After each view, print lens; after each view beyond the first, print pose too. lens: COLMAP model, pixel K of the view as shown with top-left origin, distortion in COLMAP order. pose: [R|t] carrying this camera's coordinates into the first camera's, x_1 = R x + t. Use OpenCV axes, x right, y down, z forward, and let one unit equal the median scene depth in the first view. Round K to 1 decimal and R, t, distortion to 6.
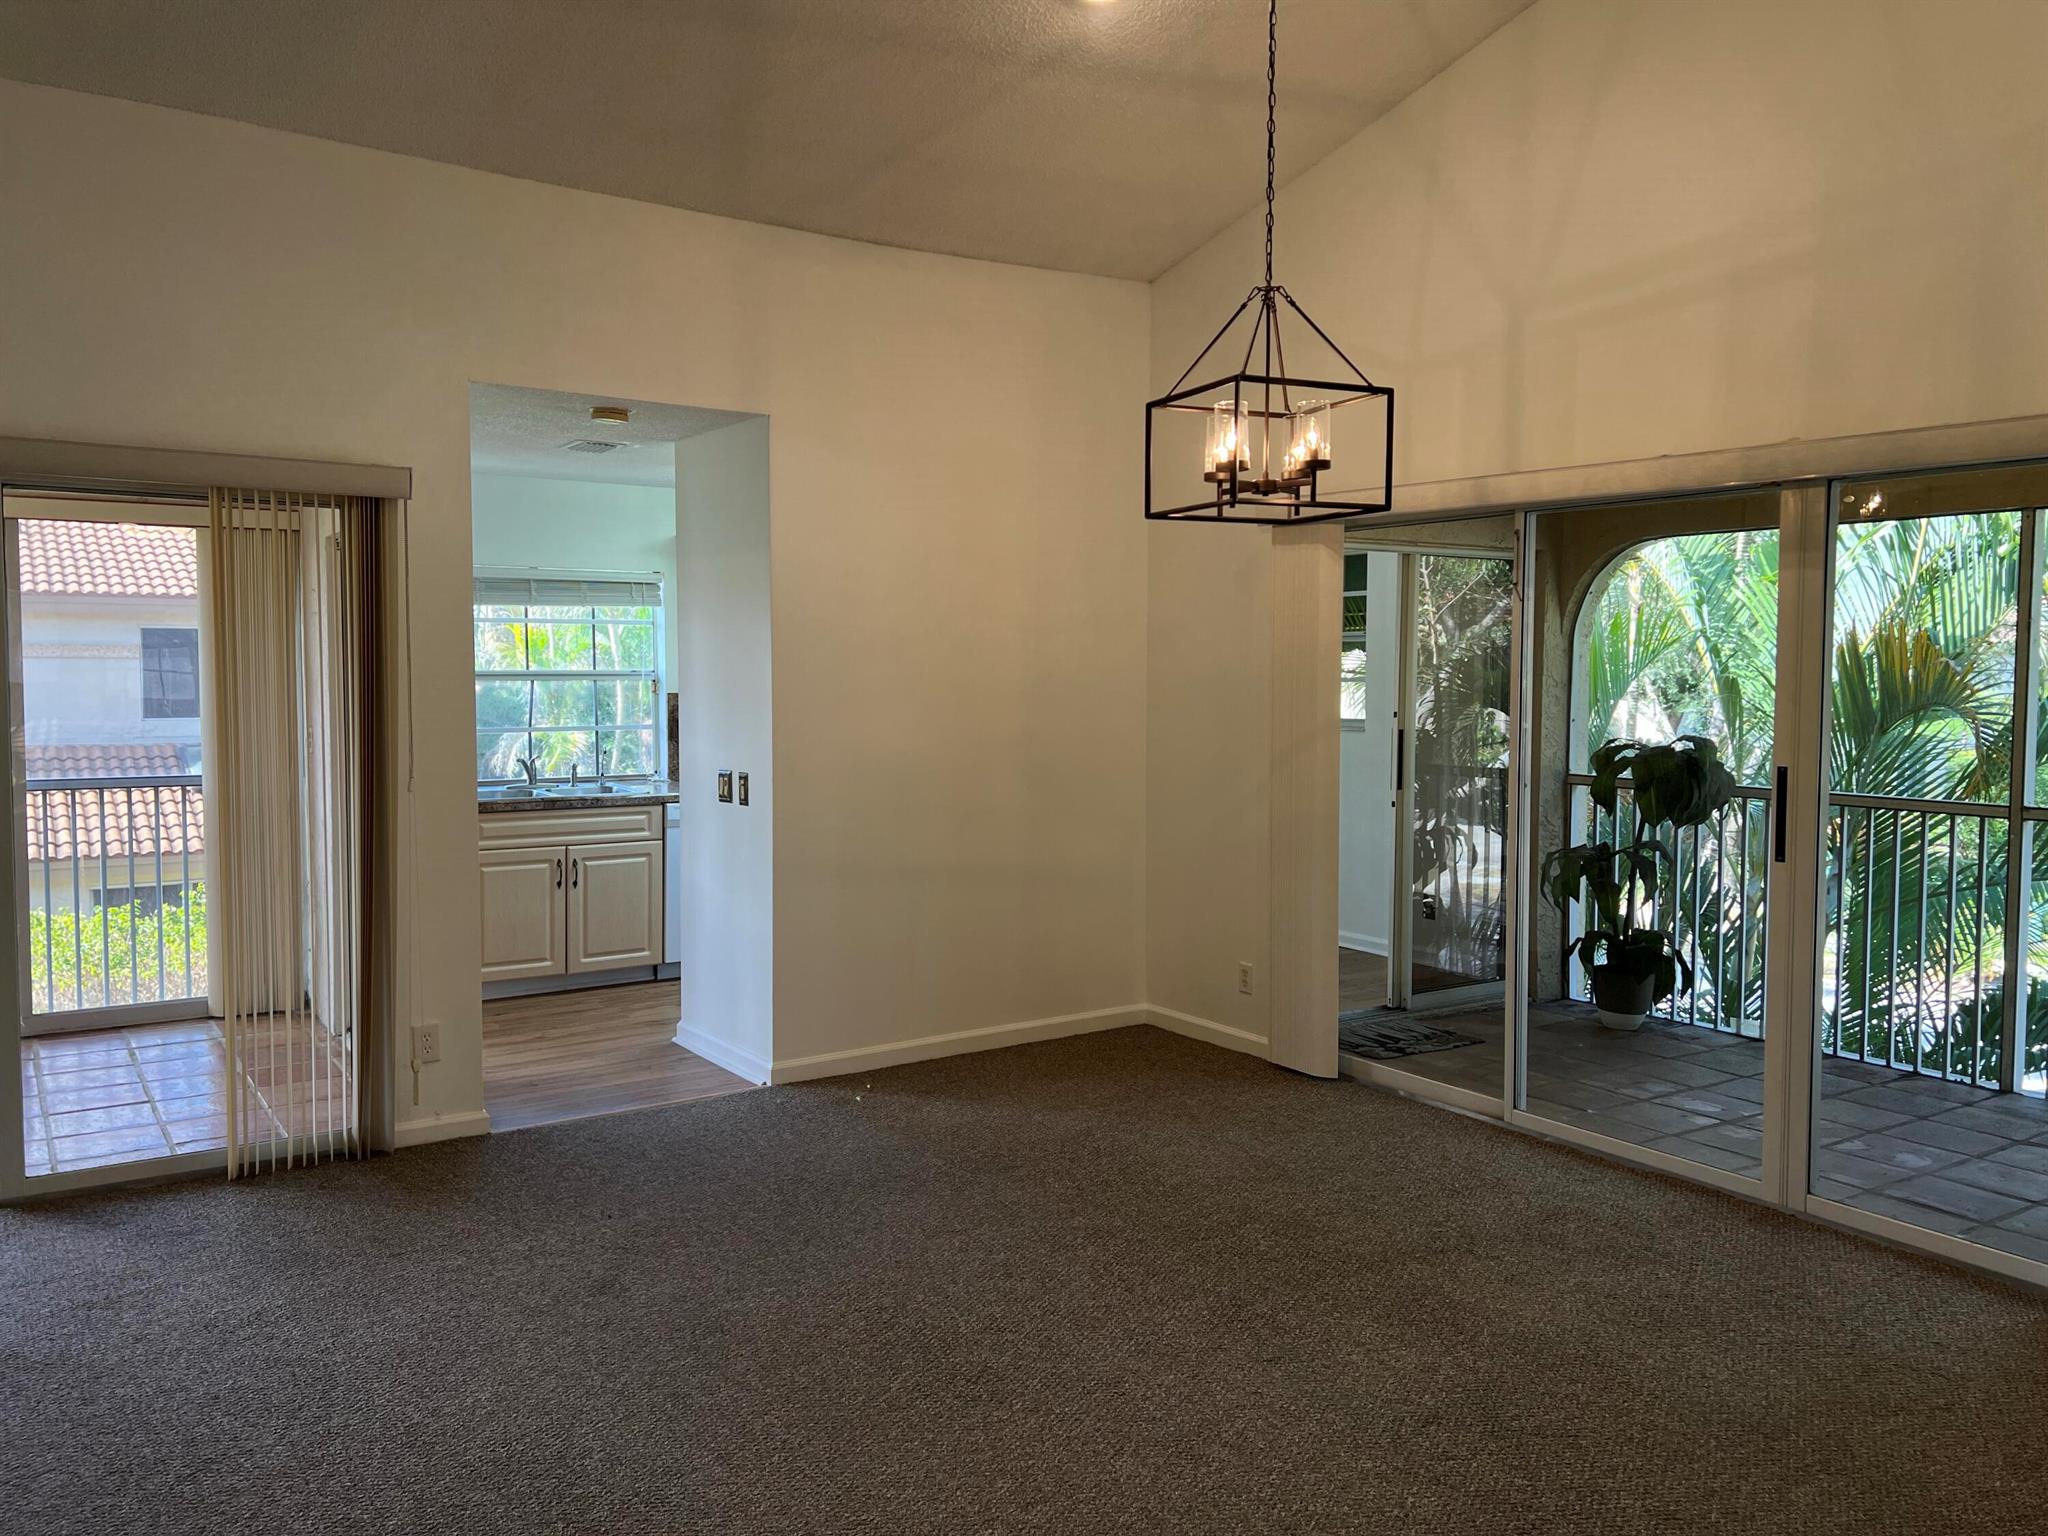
lens RADIAL K [[1524.7, 0, 1016.4], [0, 1524.7, 782.5], [0, 0, 1]] dist [0.021320, -0.004965]
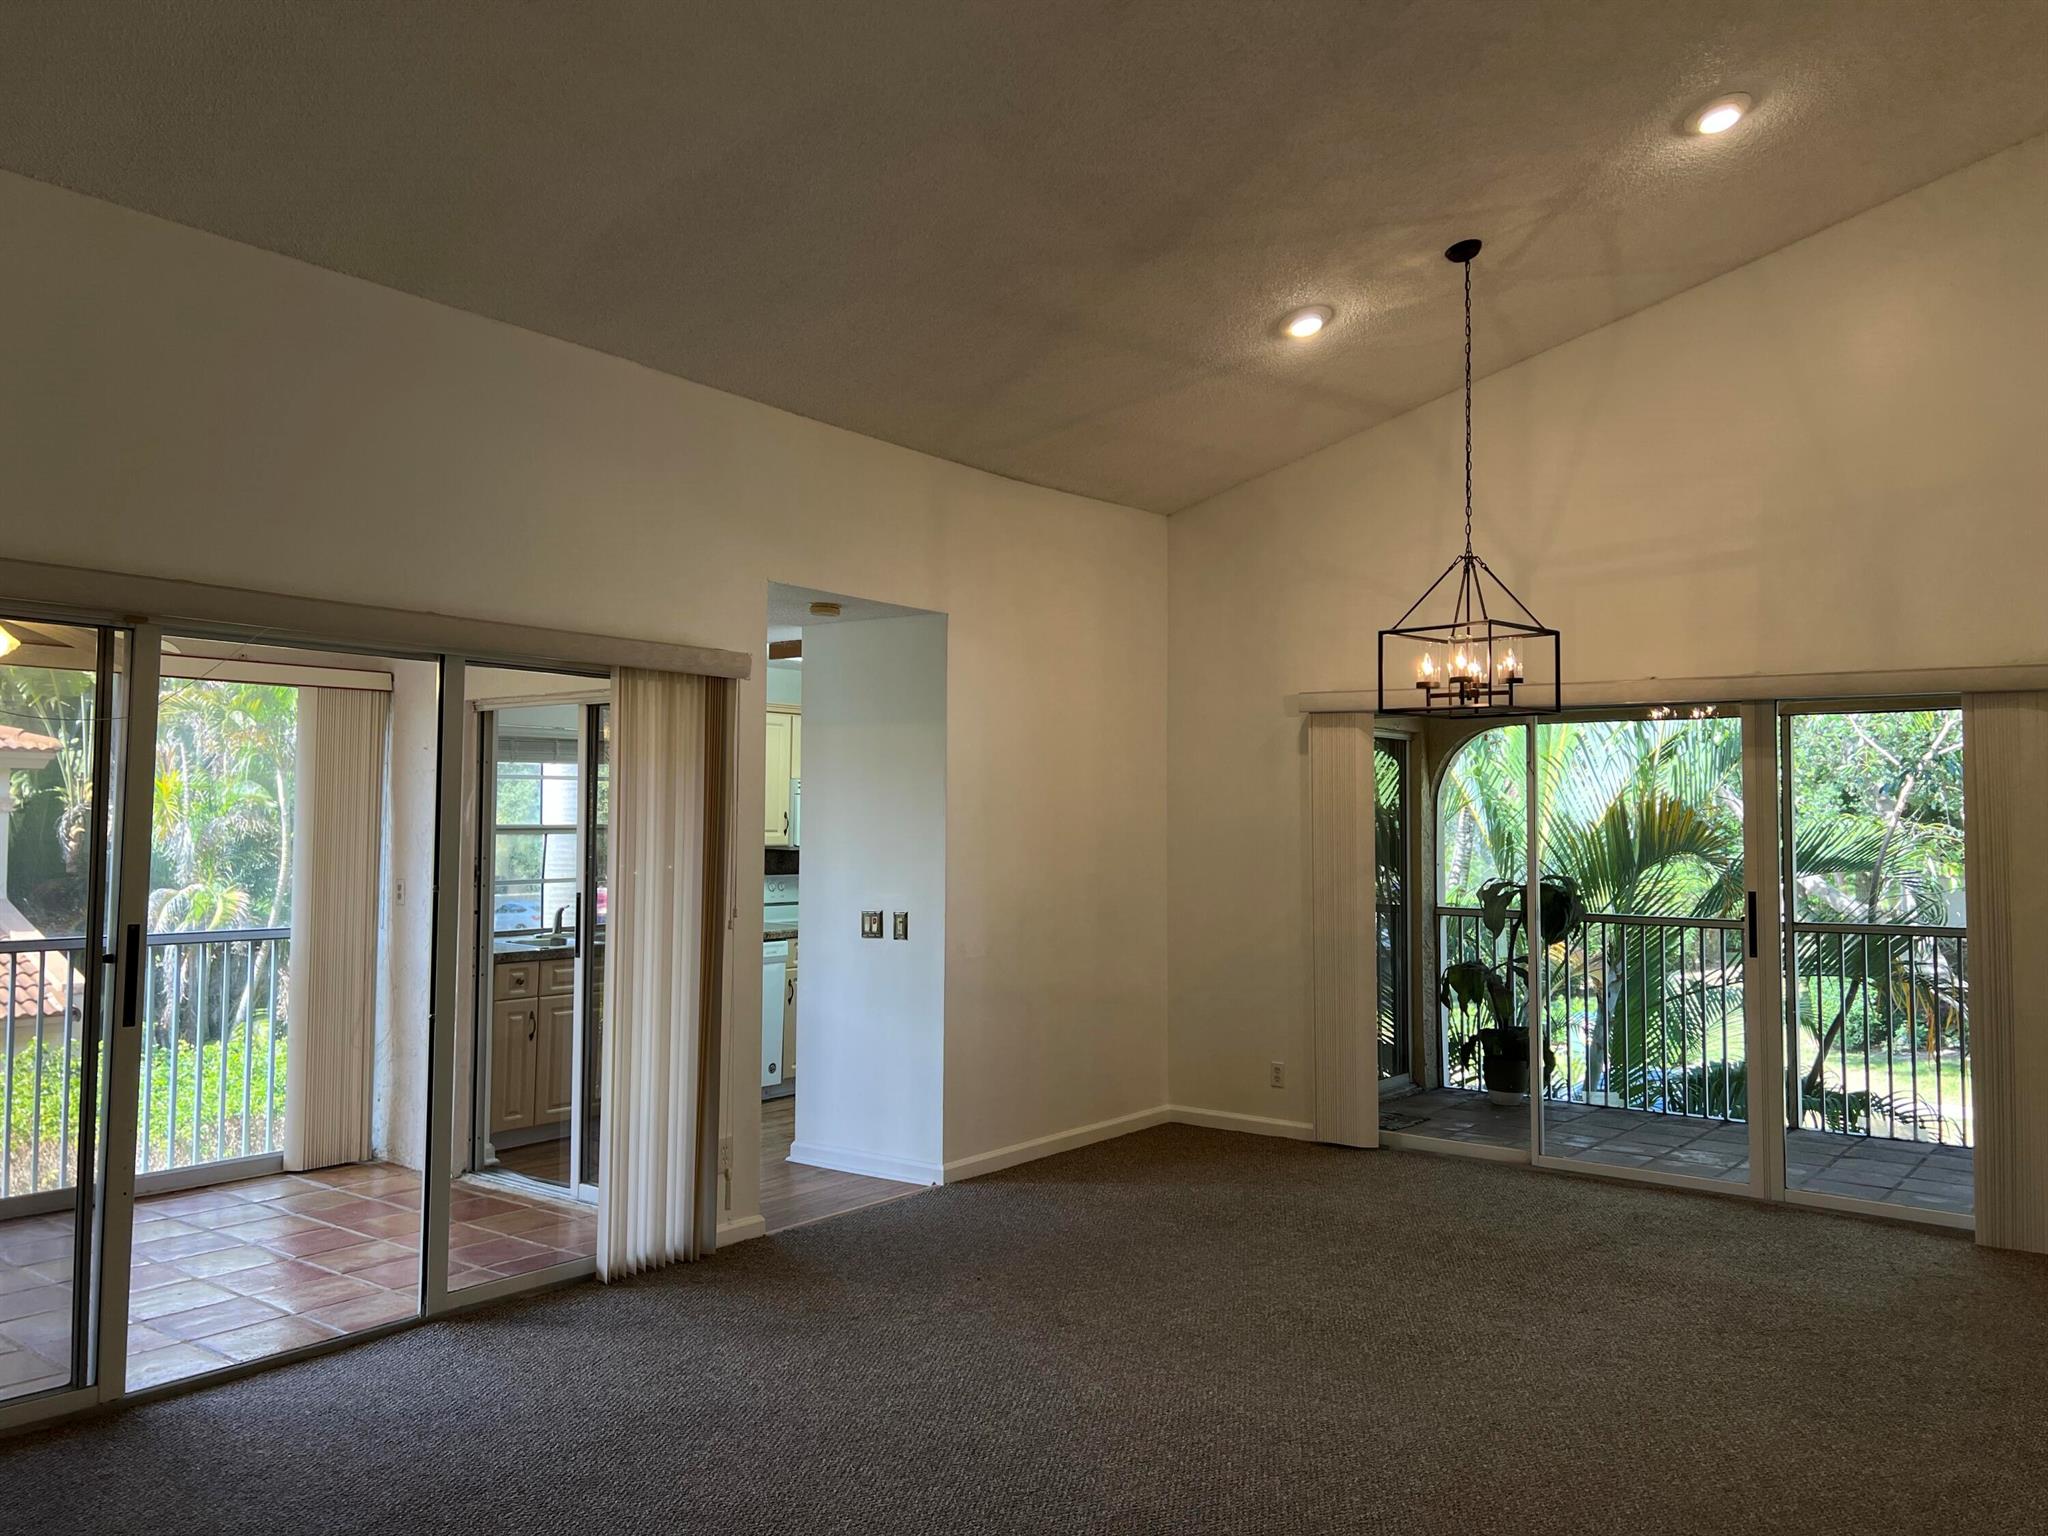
lens RADIAL K [[1526.5, 0, 1024.0], [0, 1526.5, 768.0], [0, 0, 1]] dist [0.020965, -0.003567]
pose [[0.951524, 0.013064, 0.307296, -0.473154], [0.021573, 0.993802, -0.109050, 0.014103], [-0.306816, 0.110393, 0.945345, -0.144546]]
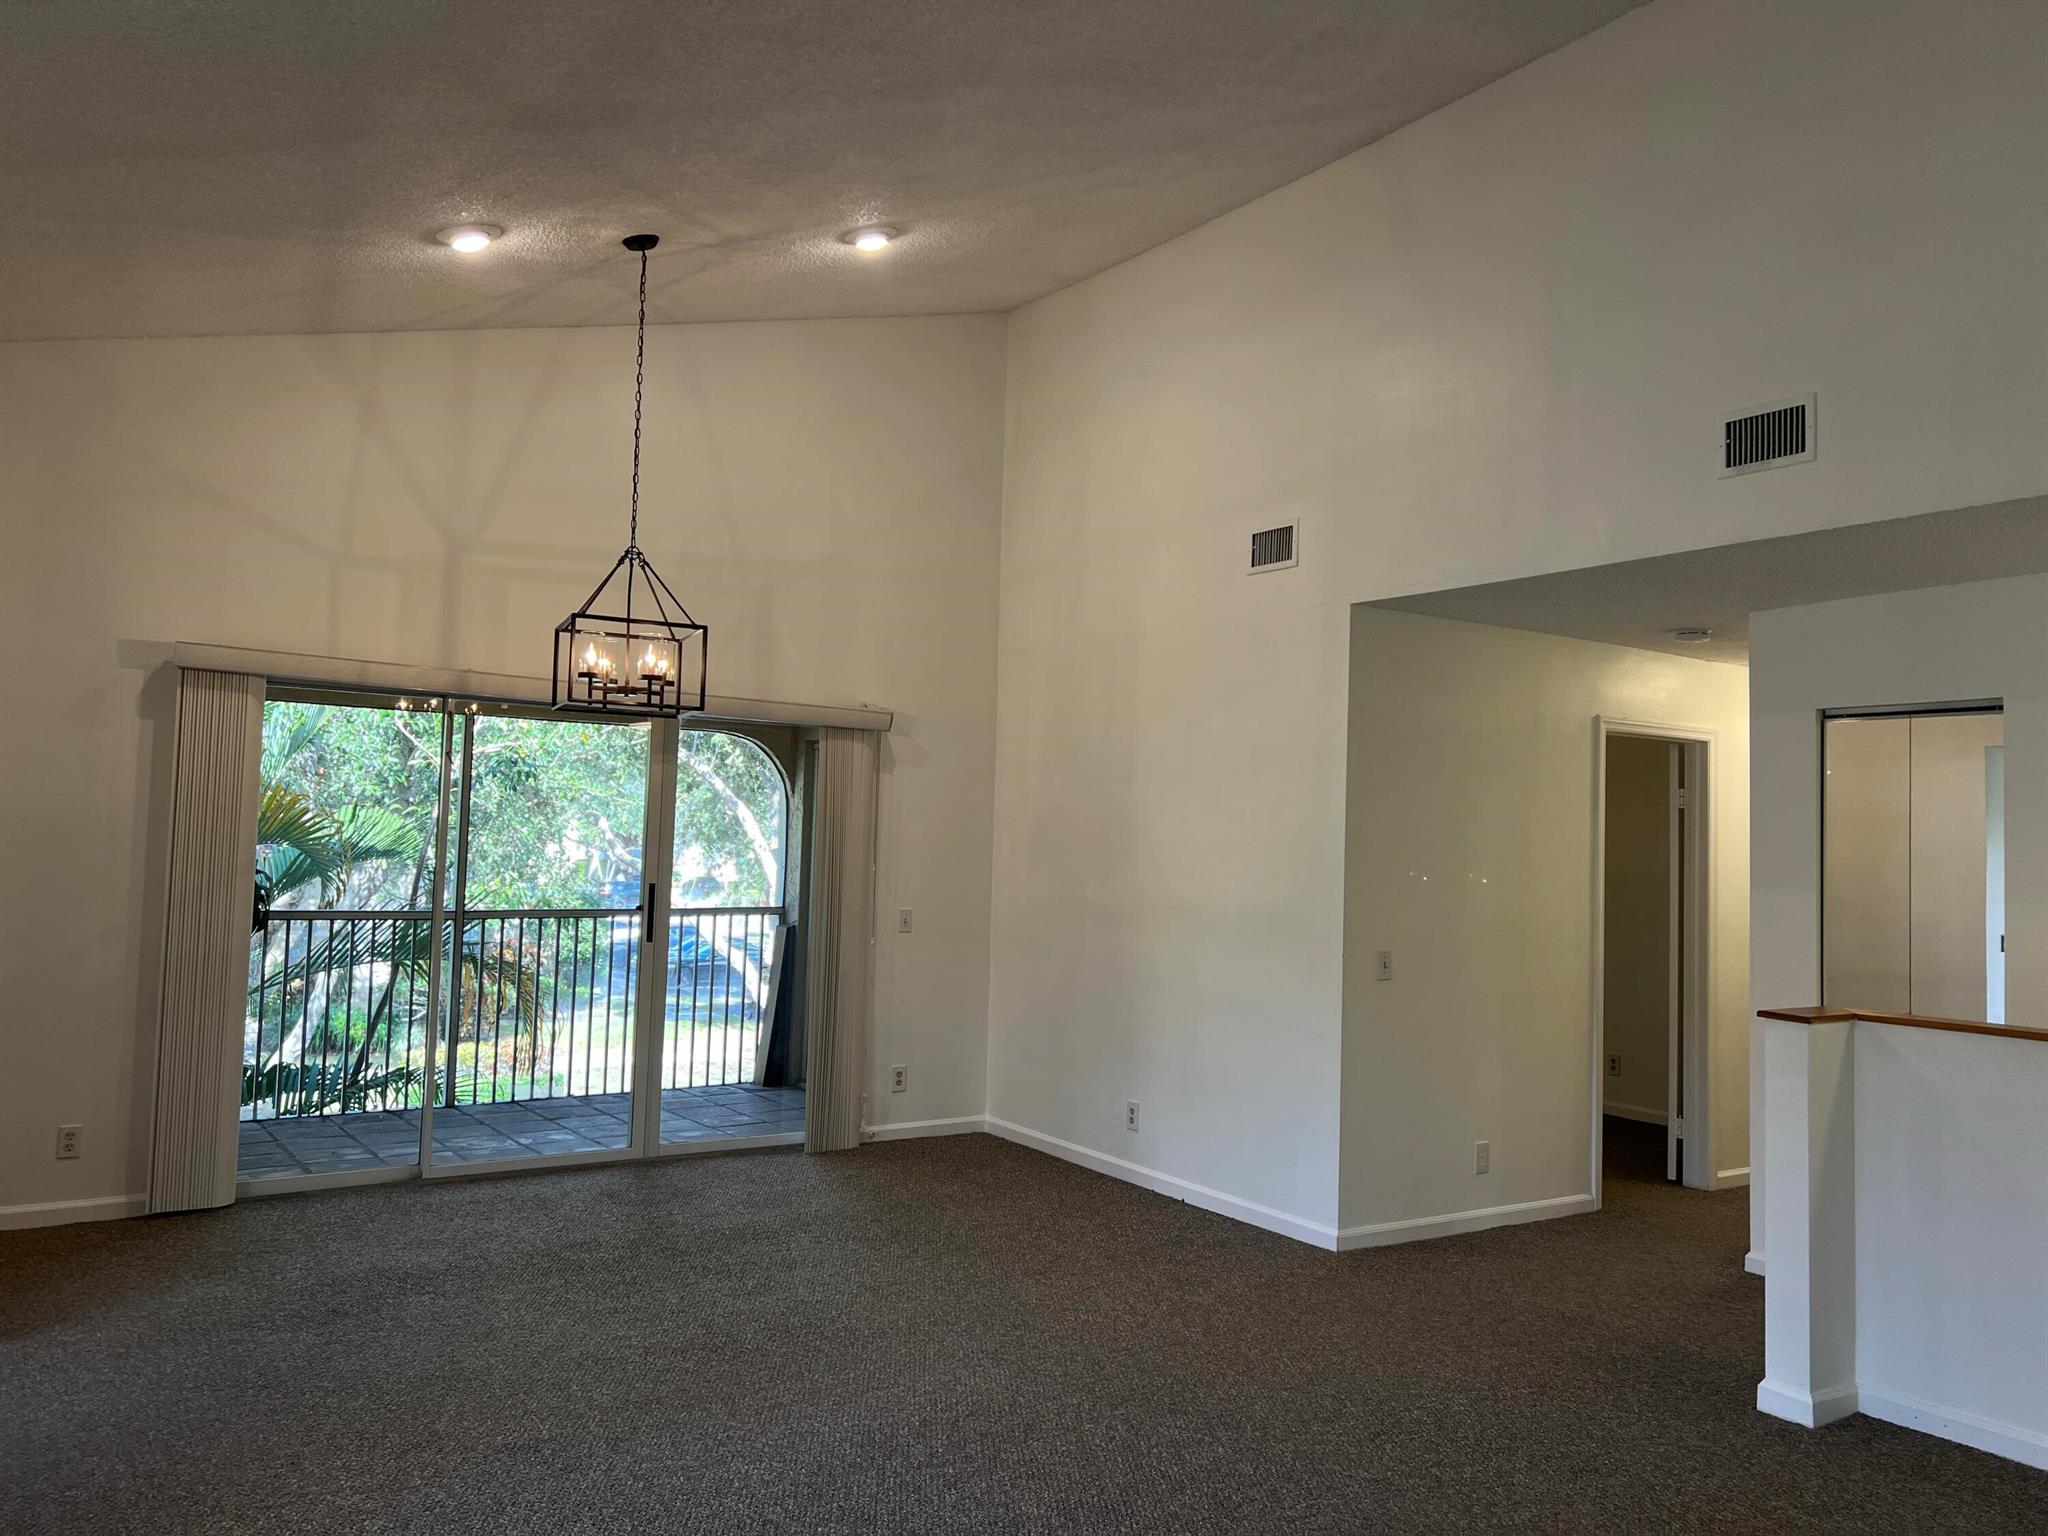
lens RADIAL K [[1544.4, 0, 1031.8], [0, 1544.4, 759.7], [0, 0, 1]] dist [0.038006, -0.004300]
pose [[0.007180, 0.050031, 0.998722, -0.890173], [0.046429, 0.997654, -0.050311, -0.030038], [-0.998896, 0.046731, 0.004840, 0.448907]]
